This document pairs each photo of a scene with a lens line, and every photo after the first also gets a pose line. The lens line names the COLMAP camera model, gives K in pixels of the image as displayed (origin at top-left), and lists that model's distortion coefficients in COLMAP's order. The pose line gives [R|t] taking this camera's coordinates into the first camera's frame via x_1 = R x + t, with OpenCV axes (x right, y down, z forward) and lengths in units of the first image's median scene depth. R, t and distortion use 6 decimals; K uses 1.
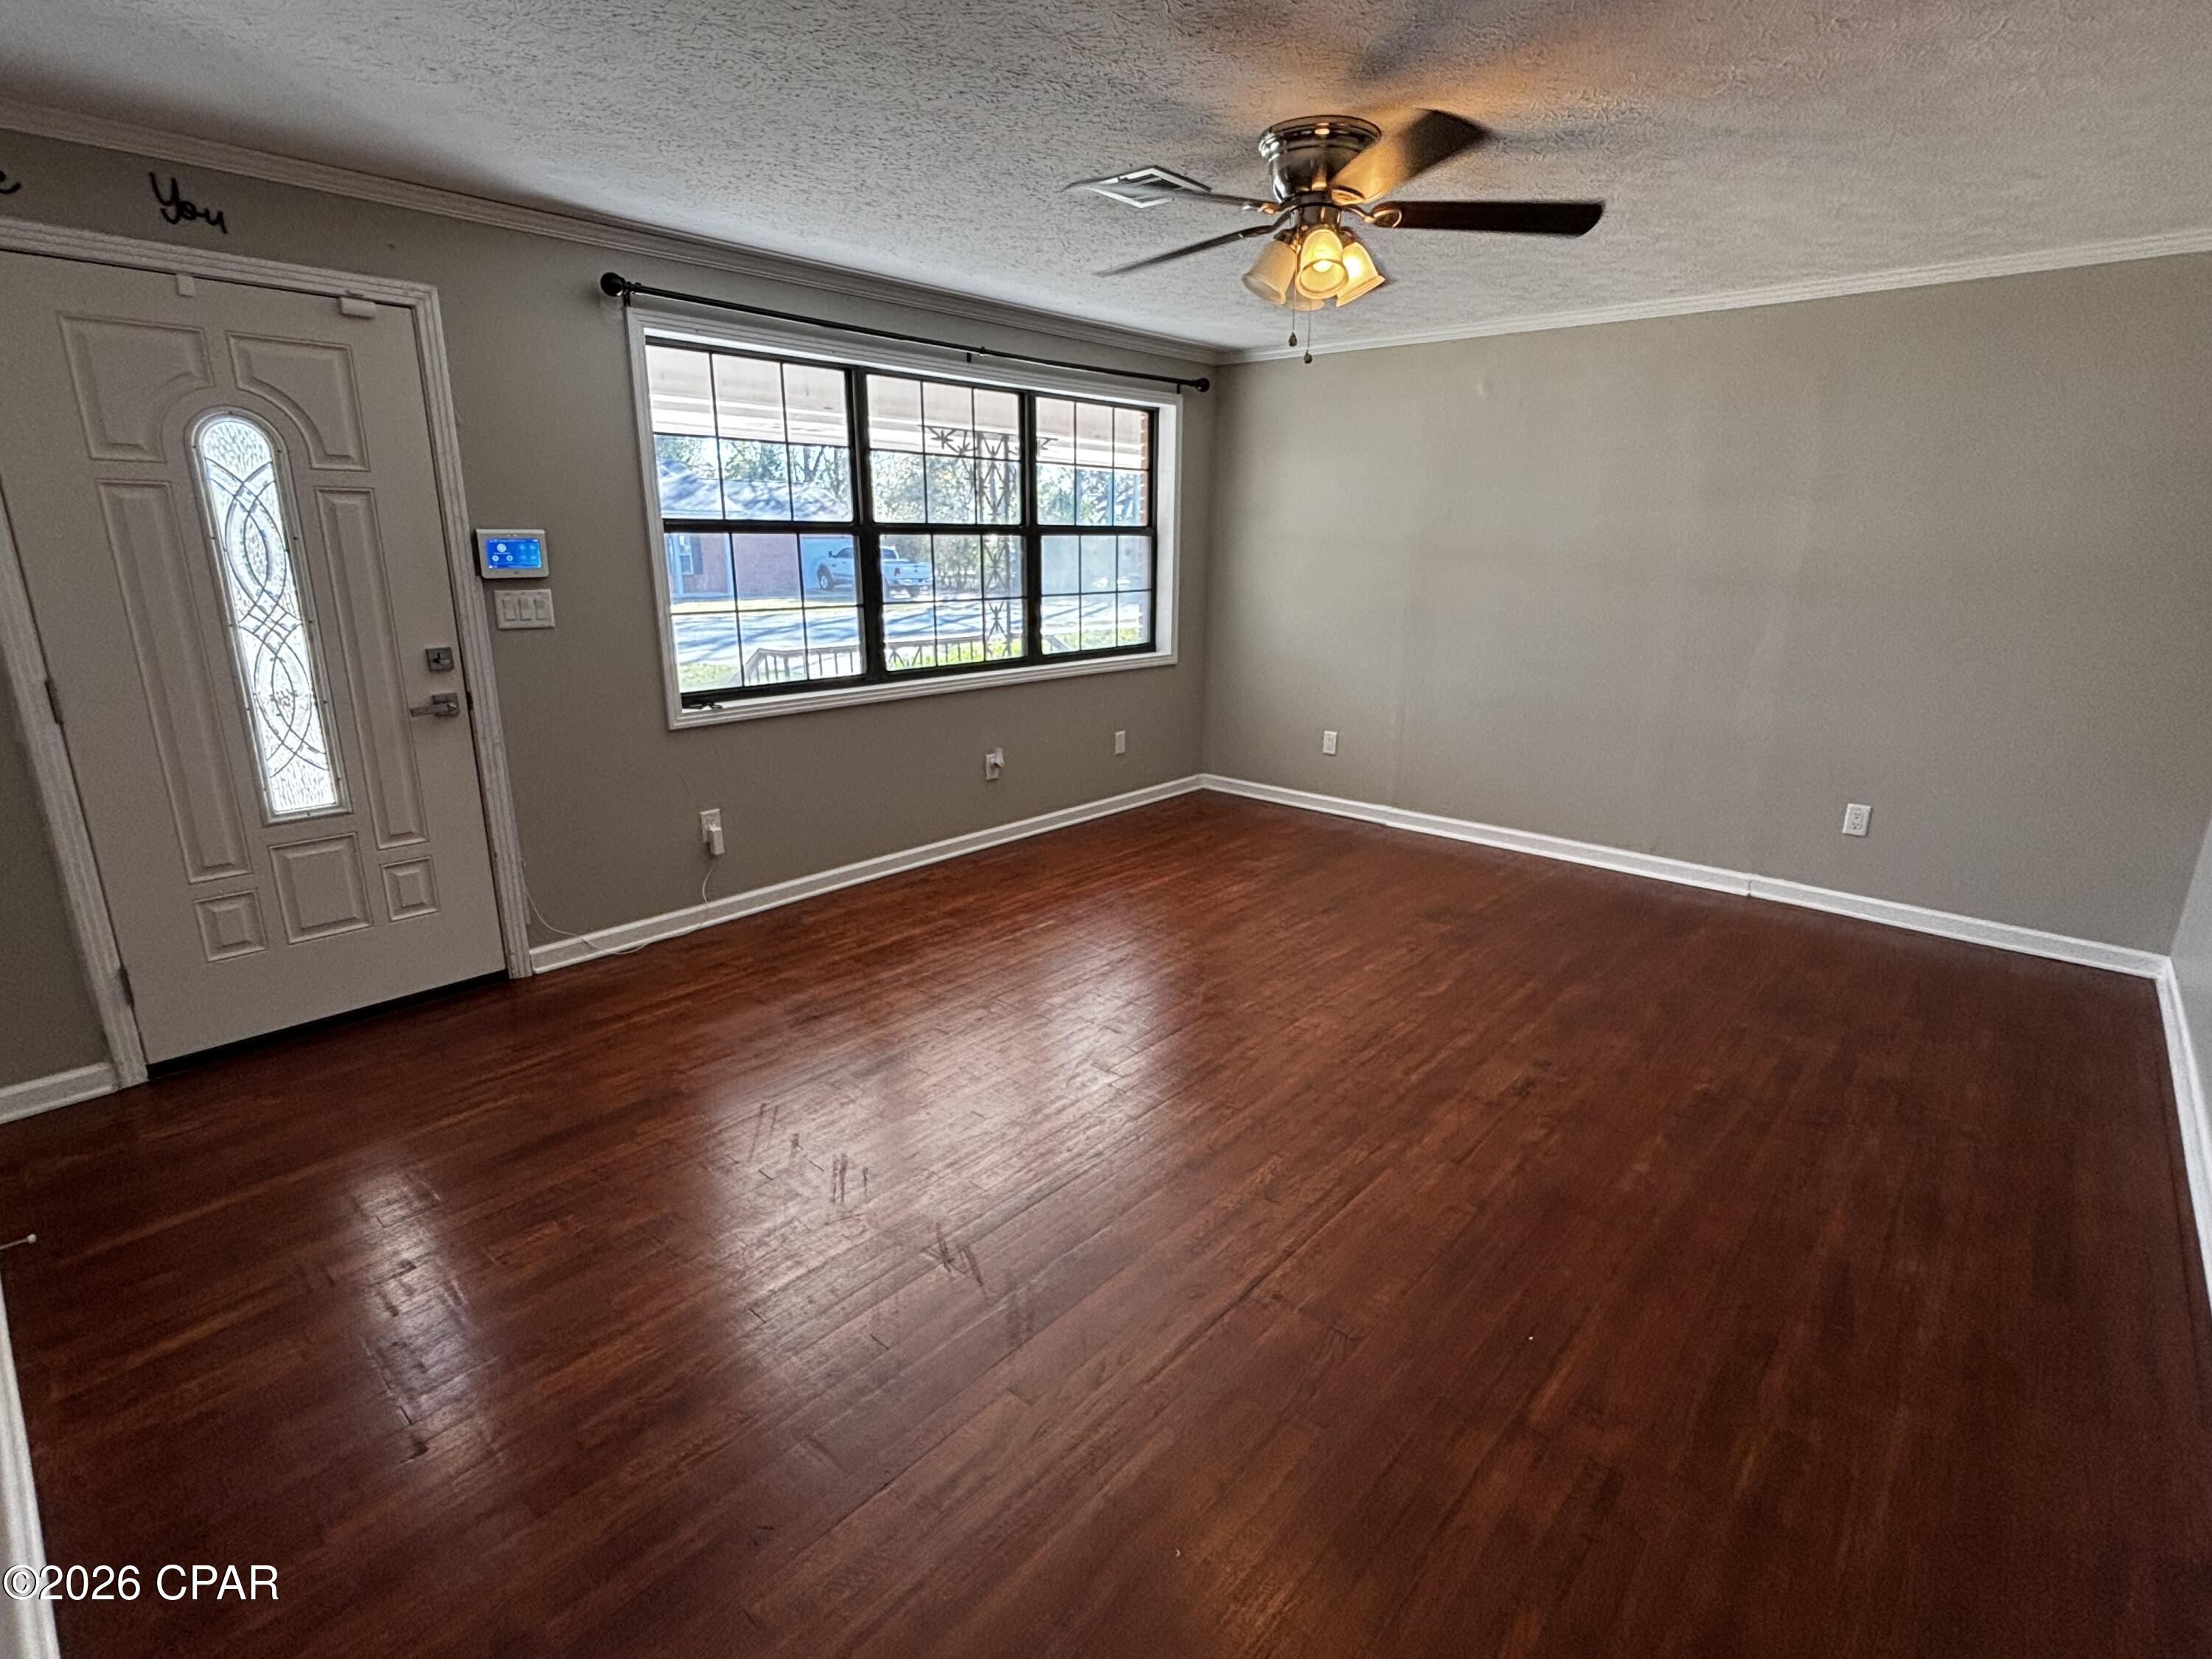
lens RADIAL K [[1043.8, 0, 1106.0], [0, 1043.8, 829.5], [0, 0, 1]] dist [0.003920, 0.000211]
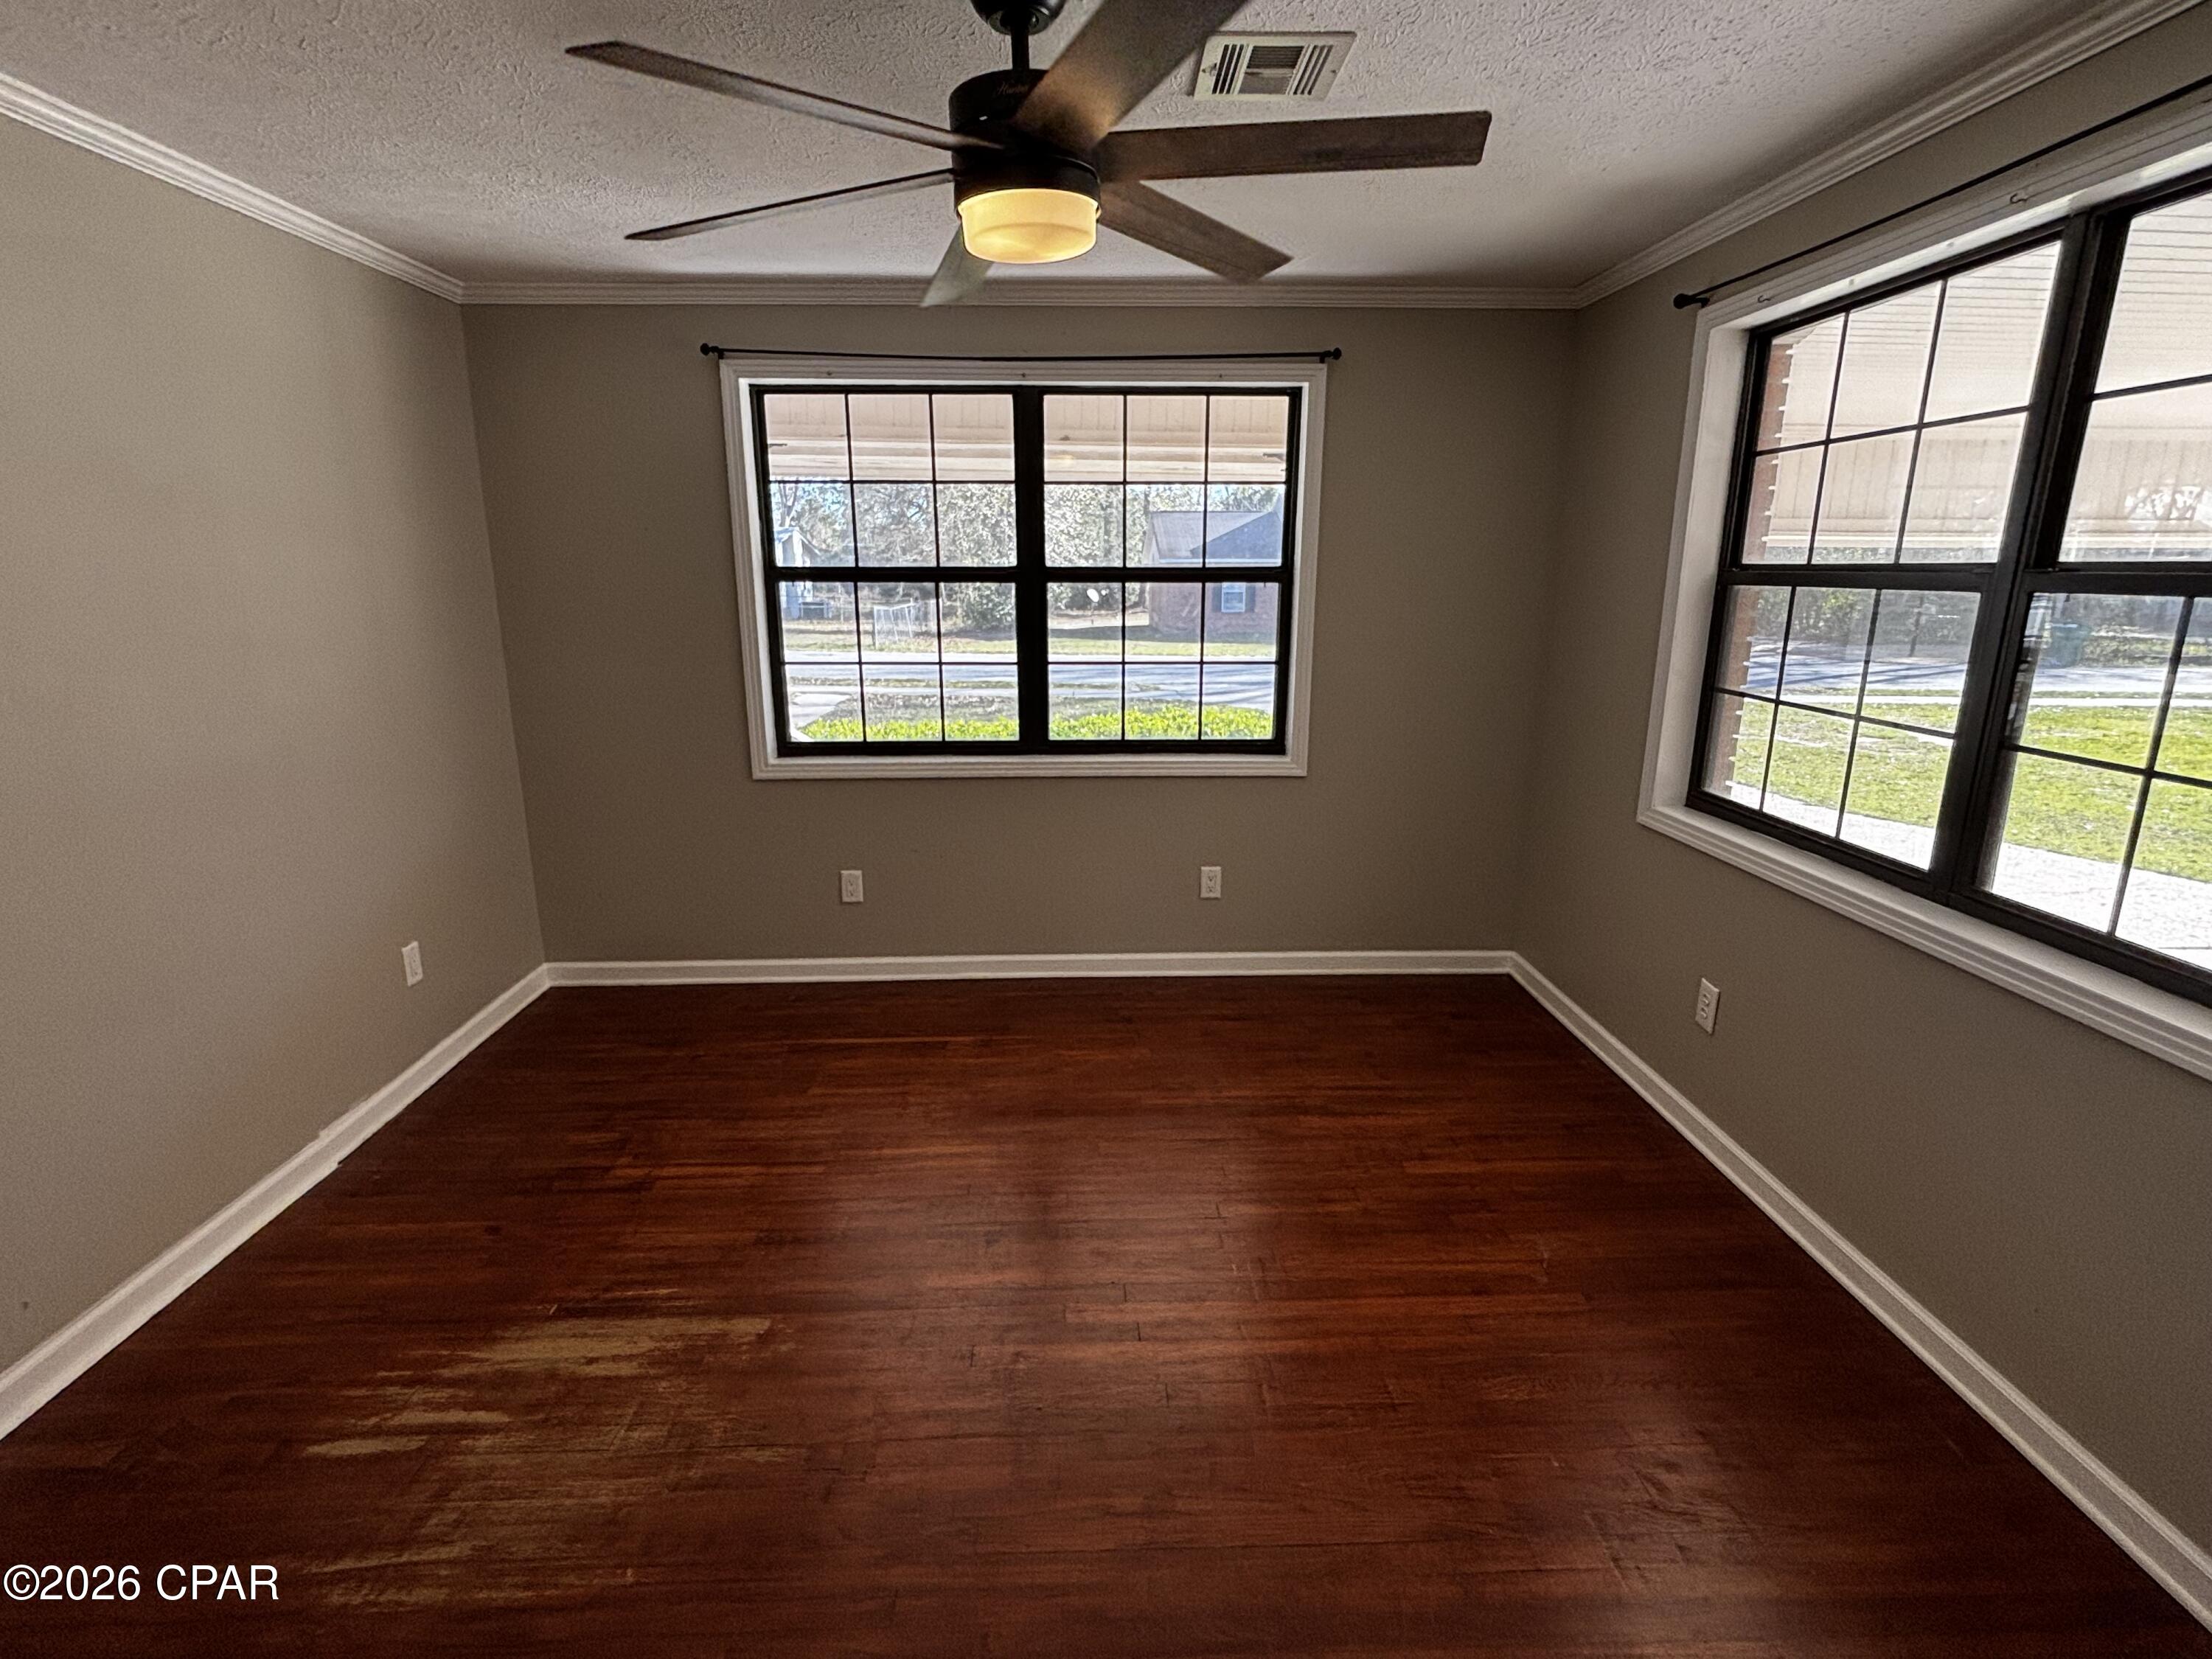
lens RADIAL K [[1043.8, 0, 1106.0], [0, 1043.8, 829.5], [0, 0, 1]] dist [0.003920, 0.000211]
pose [[0.688875, 0.163497, -0.706201, 0.465493], [-0.194500, 0.980197, 0.037204, -0.131191], [0.698299, 0.111727, 0.707033, 0.476538]]
